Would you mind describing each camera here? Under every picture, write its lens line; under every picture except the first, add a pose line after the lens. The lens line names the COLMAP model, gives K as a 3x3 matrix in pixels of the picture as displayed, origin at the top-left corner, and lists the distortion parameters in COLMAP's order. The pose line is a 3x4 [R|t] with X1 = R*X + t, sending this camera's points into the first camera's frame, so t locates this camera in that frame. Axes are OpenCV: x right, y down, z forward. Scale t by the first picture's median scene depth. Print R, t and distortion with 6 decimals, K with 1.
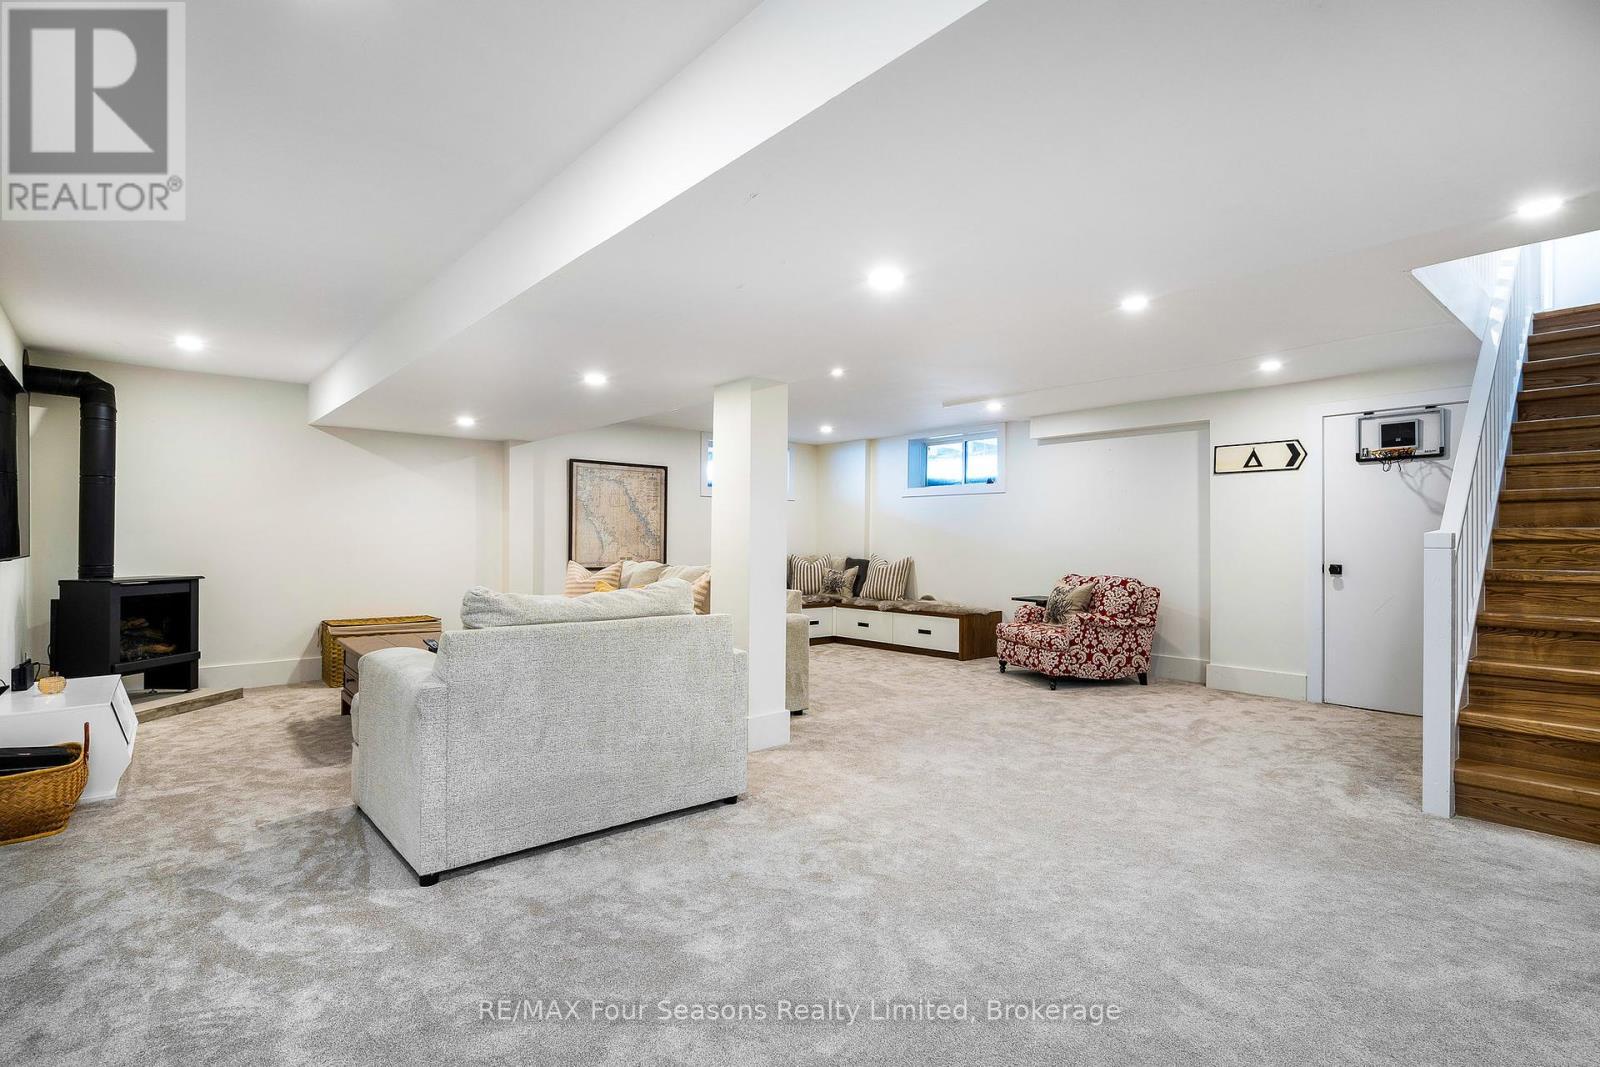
lens RADIAL K [[819.4, 0, 795.3], [0, 819.4, 527.5], [0, 0, 1]] dist [-0.002065, 0.000576]
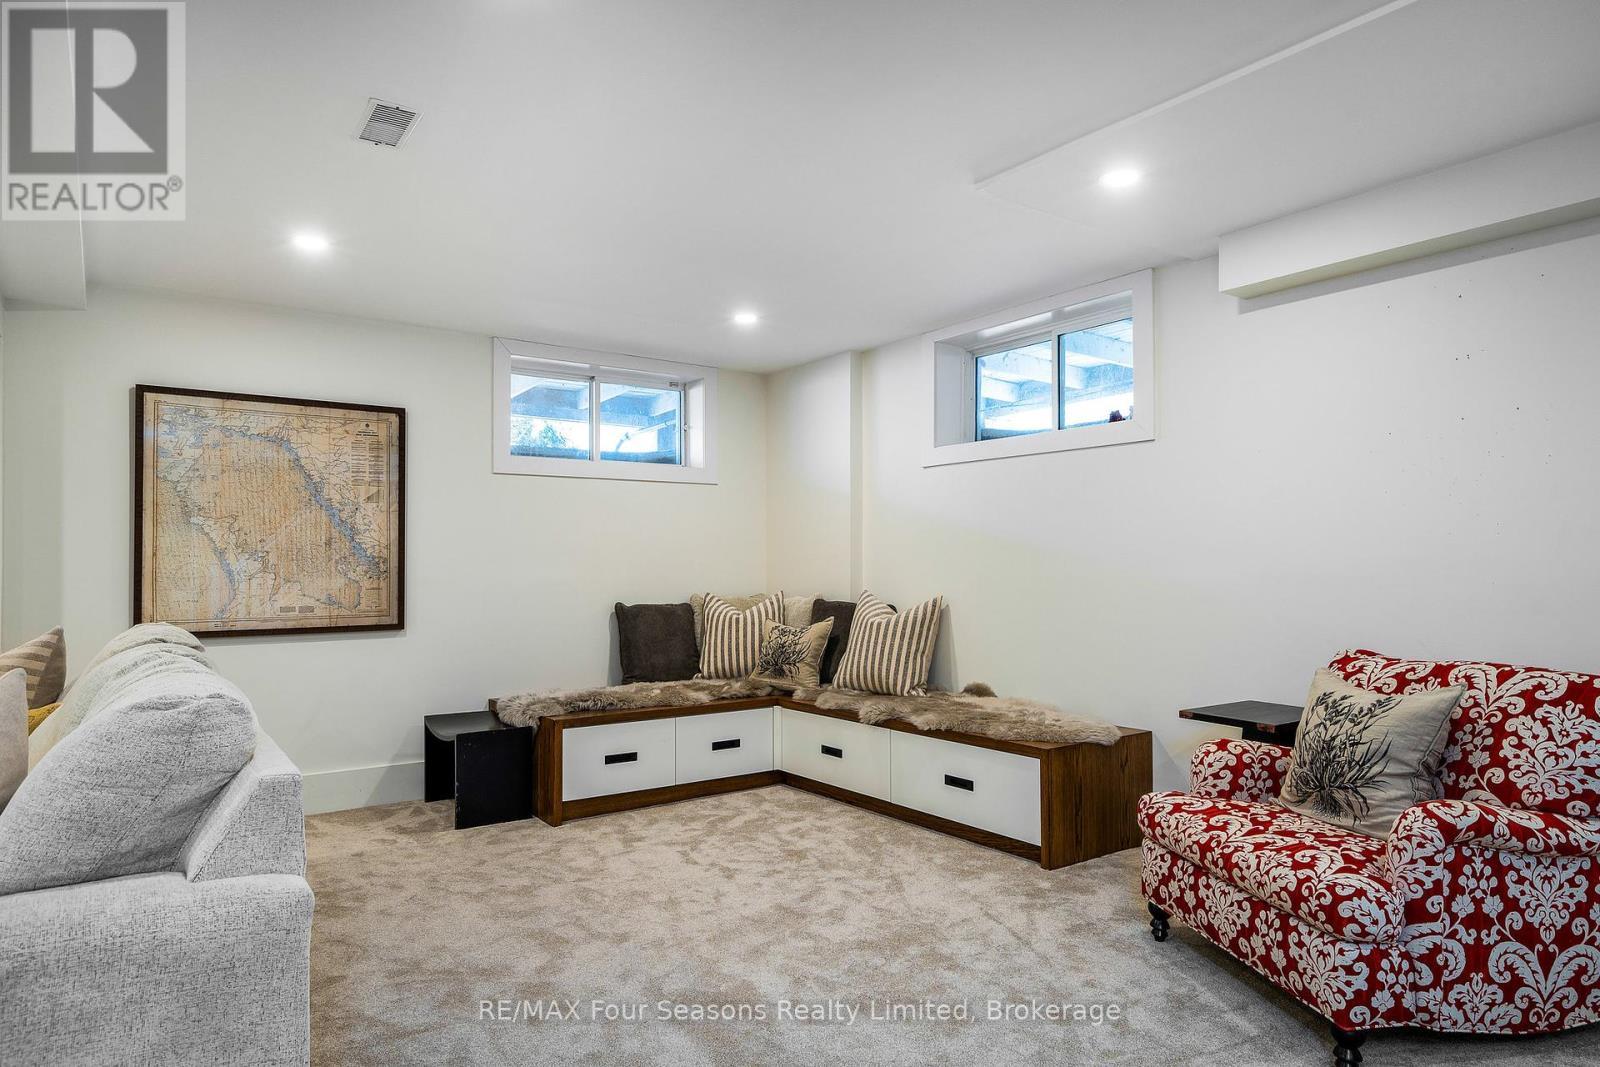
lens RADIAL K [[965.5, 0, 805.4], [0, 965.5, 550.9], [0, 0, 1]] dist [0.002540, 0.002922]
pose [[0.996114, -0.014512, -0.086866, 0.125269], [0.014596, 0.999893, 0.000336, 0.009864], [0.086852, -0.001603, 0.996220, 0.512734]]
